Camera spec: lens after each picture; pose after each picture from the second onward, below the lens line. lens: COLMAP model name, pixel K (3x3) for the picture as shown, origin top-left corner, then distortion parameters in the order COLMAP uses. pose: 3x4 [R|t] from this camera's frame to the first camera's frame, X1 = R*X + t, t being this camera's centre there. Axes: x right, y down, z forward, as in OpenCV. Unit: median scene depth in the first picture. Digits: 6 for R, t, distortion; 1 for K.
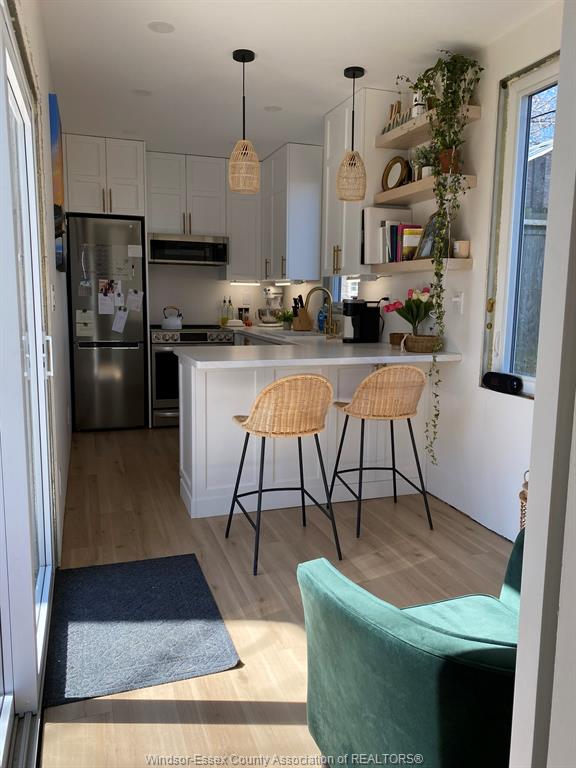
lens RADIAL K [[585.7, 0, 288.0], [0, 585.7, 384.0], [0, 0, 1]] dist [0.079974, -0.148858]
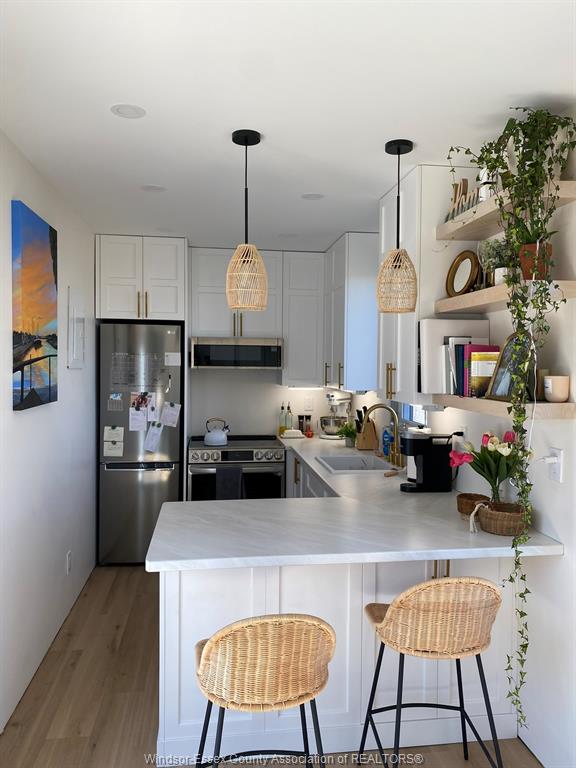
lens RADIAL K [[585.7, 0, 288.0], [0, 585.7, 384.0], [0, 0, 1]] dist [0.079974, -0.148858]
pose [[0.980951, 0.000527, -0.194254, 0.114523], [-0.022437, 0.993611, -0.110610, -0.137698], [0.192955, 0.112862, 0.974695, 0.267225]]
